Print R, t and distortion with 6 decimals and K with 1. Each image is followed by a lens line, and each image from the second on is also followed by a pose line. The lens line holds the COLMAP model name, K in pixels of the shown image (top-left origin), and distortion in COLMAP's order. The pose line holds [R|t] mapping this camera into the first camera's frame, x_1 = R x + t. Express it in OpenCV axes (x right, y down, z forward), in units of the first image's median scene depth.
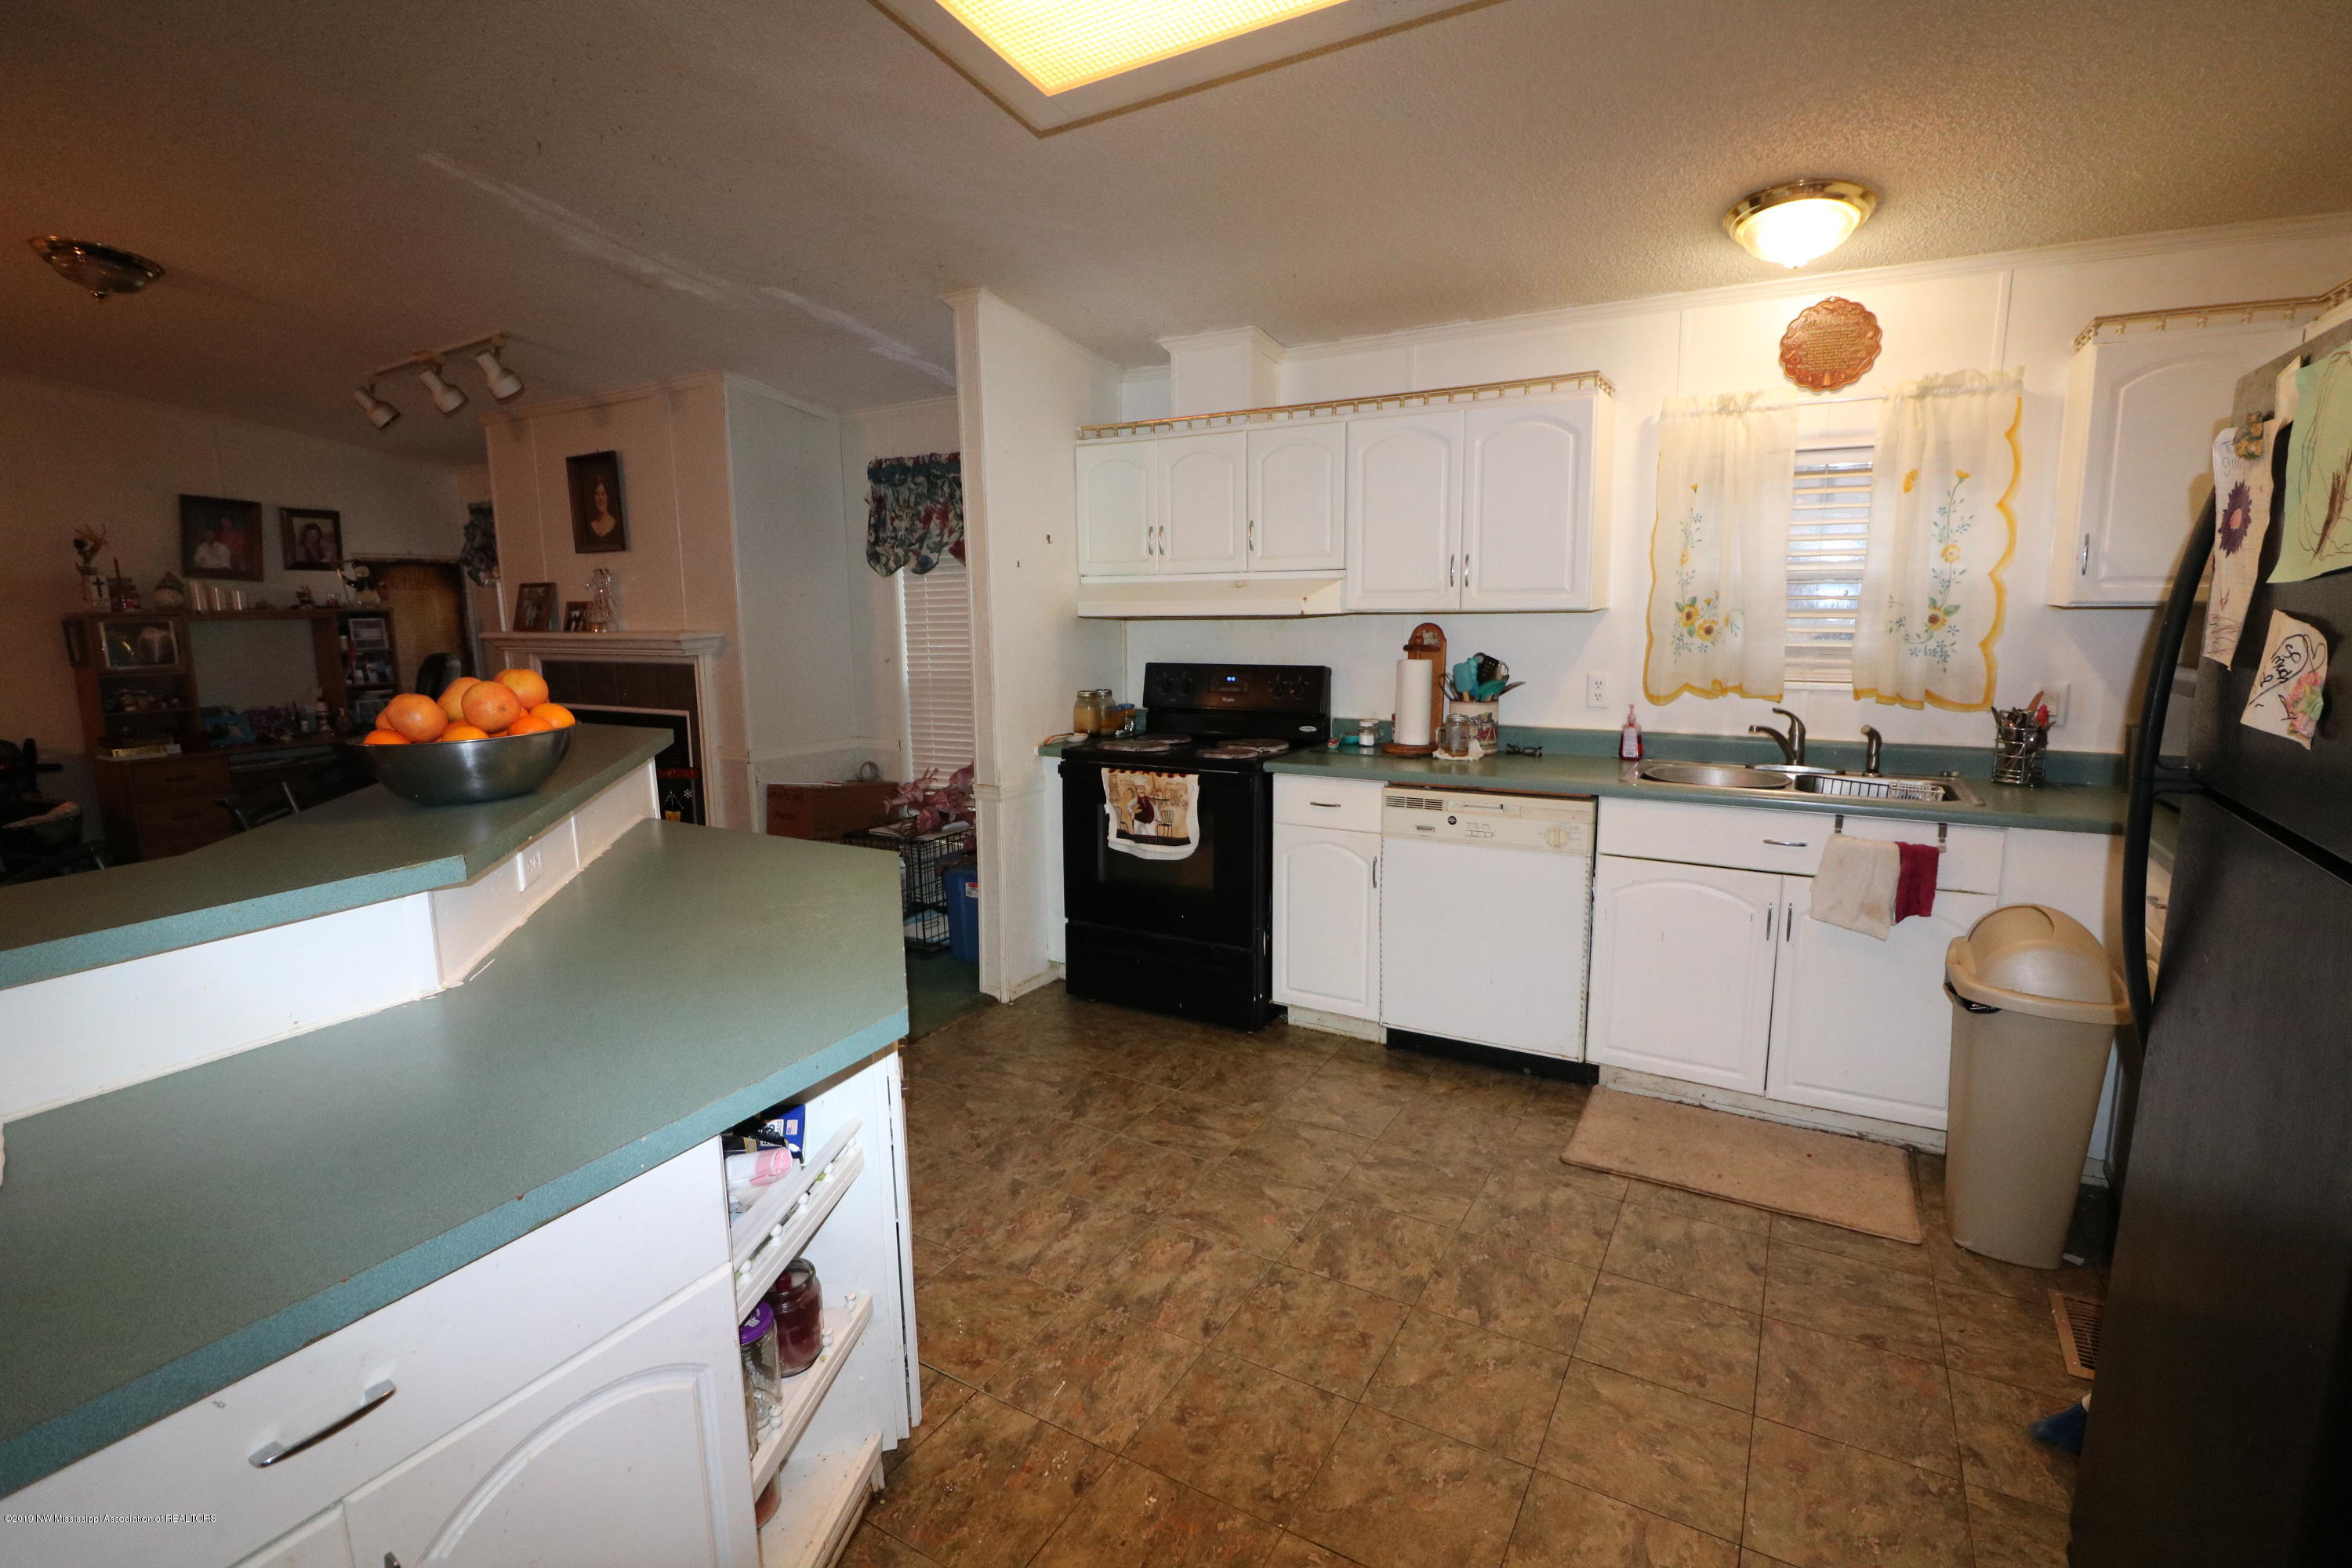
lens RADIAL K [[1060.6, 0, 1176.0], [0, 1060.6, 784.0], [0, 0, 1]] dist [-0.003304, -0.000489]
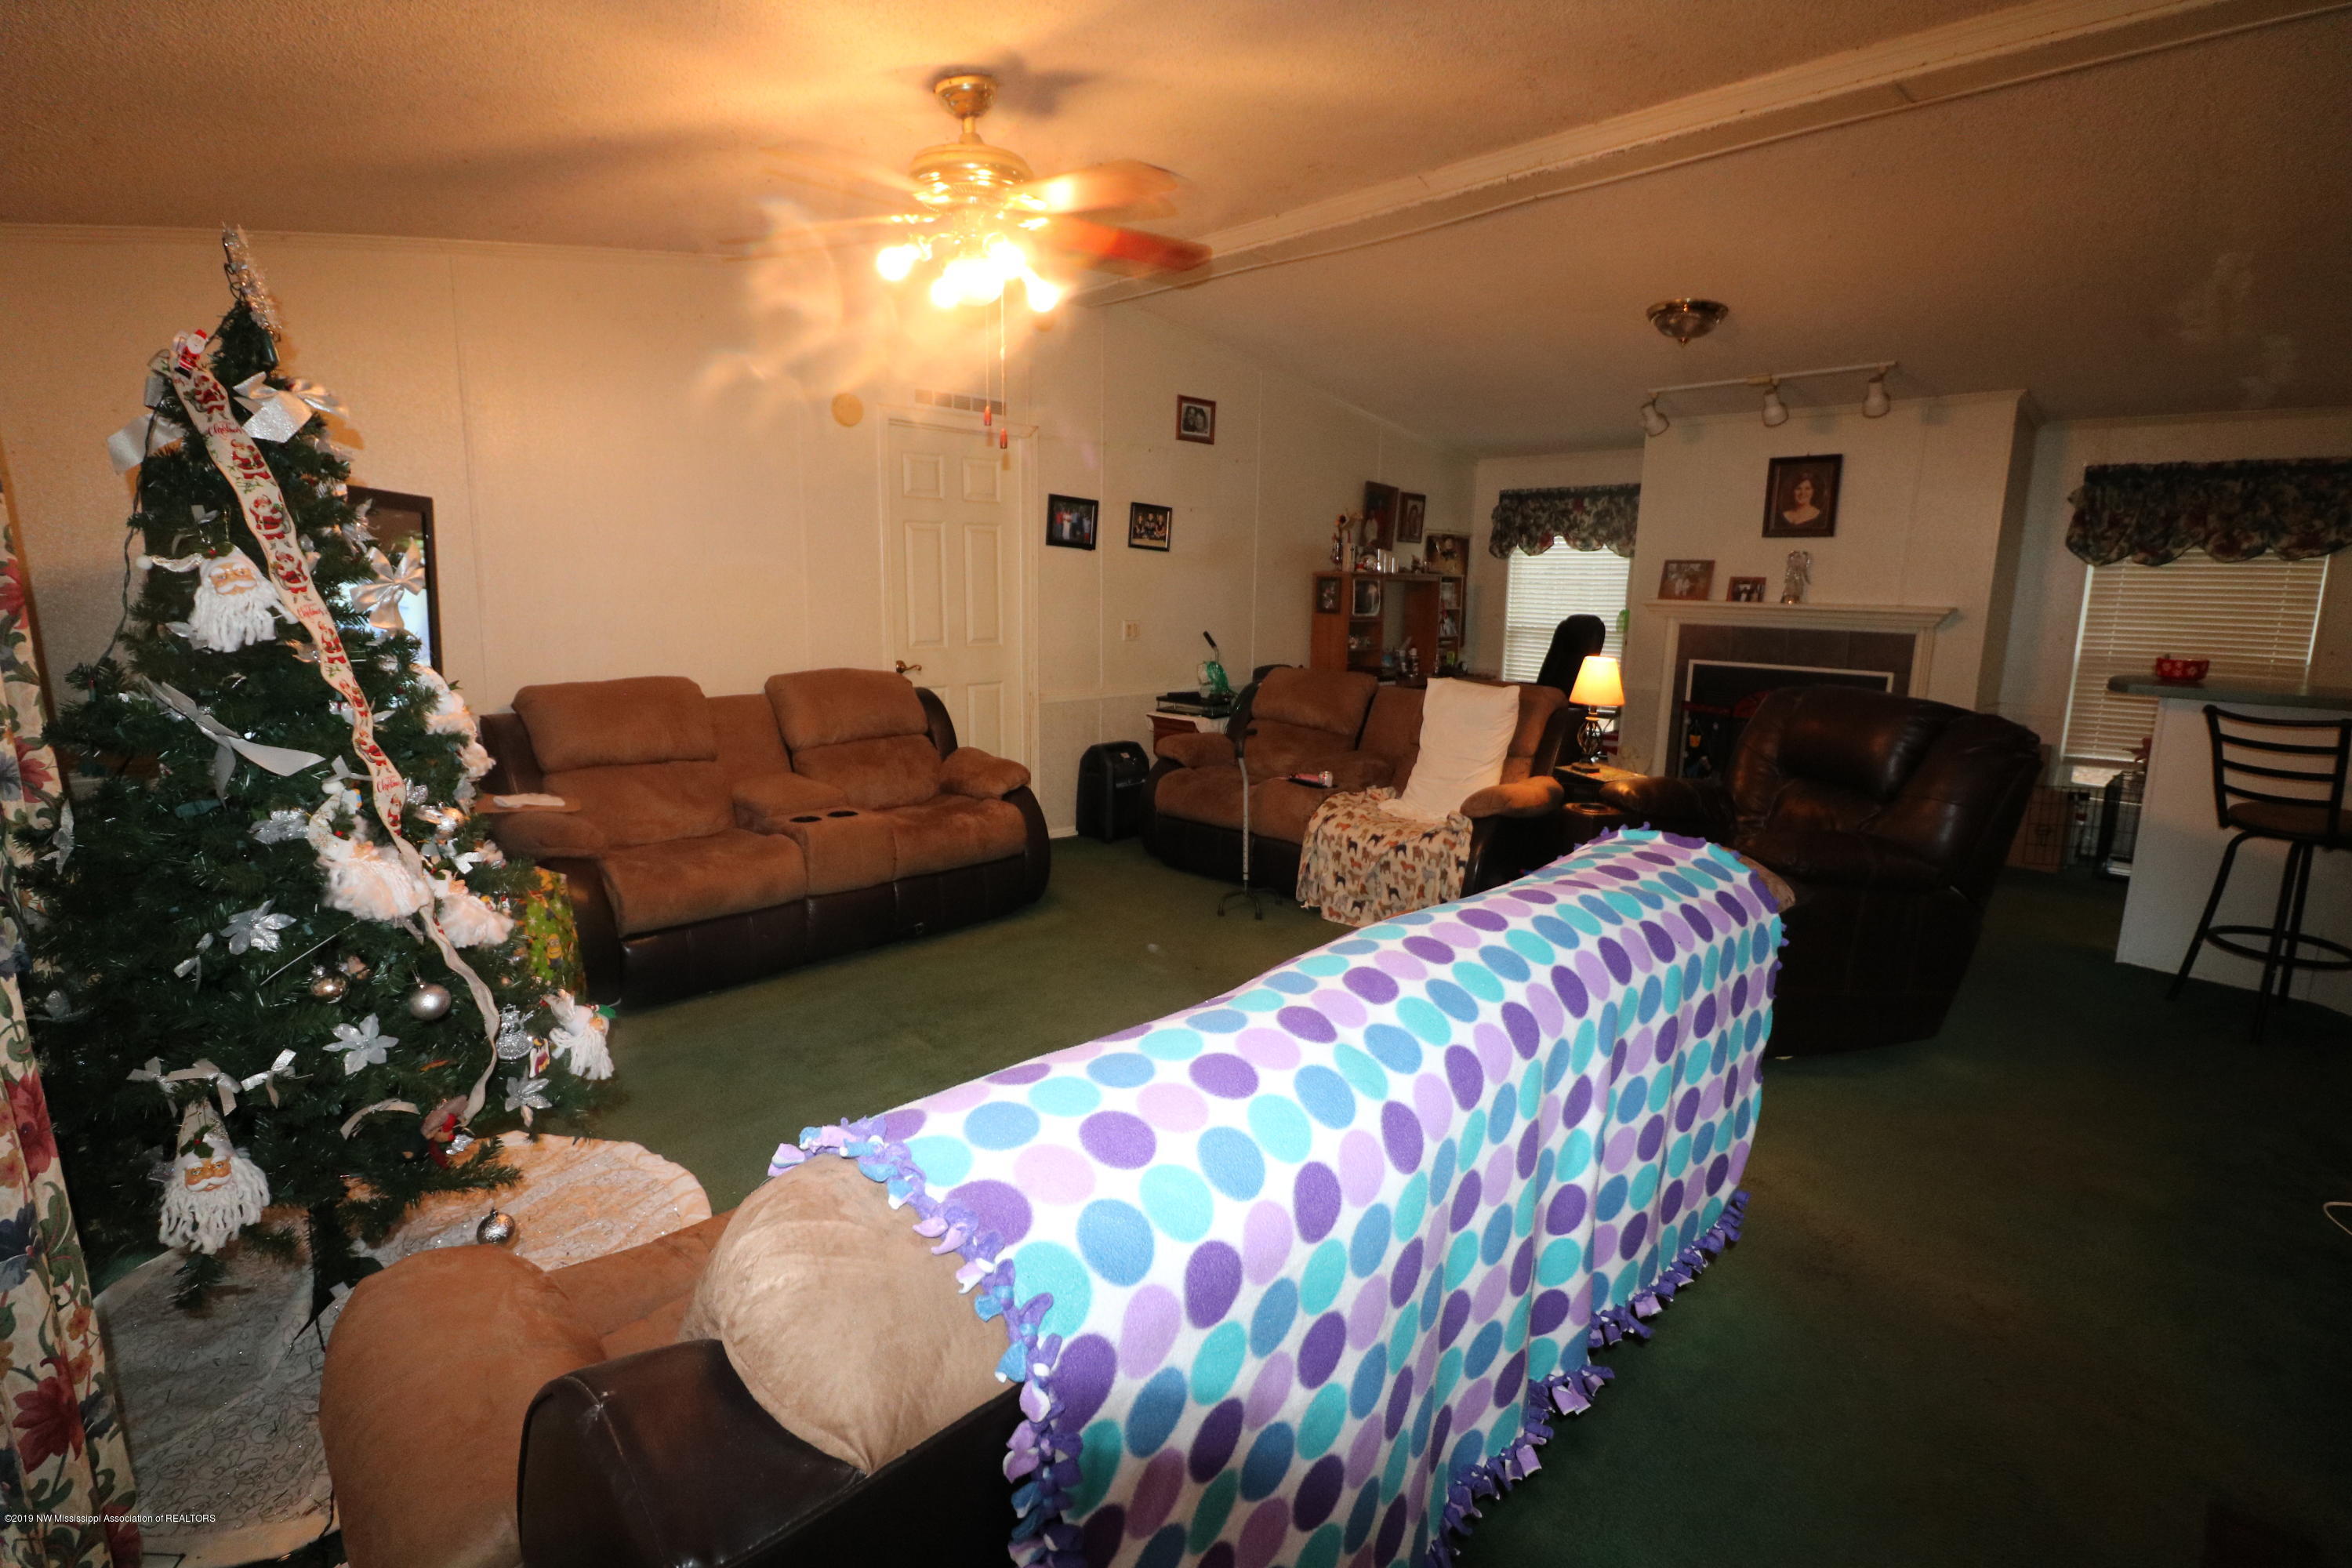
lens RADIAL K [[1060.6, 0, 1176.0], [0, 1060.6, 784.0], [0, 0, 1]] dist [-0.003304, -0.000489]
pose [[0.968611, 0.083996, -0.233961, -1.004938], [-0.081559, 0.996466, 0.020091, 0.102389], [0.234821, -0.000379, 0.972038, -0.365021]]
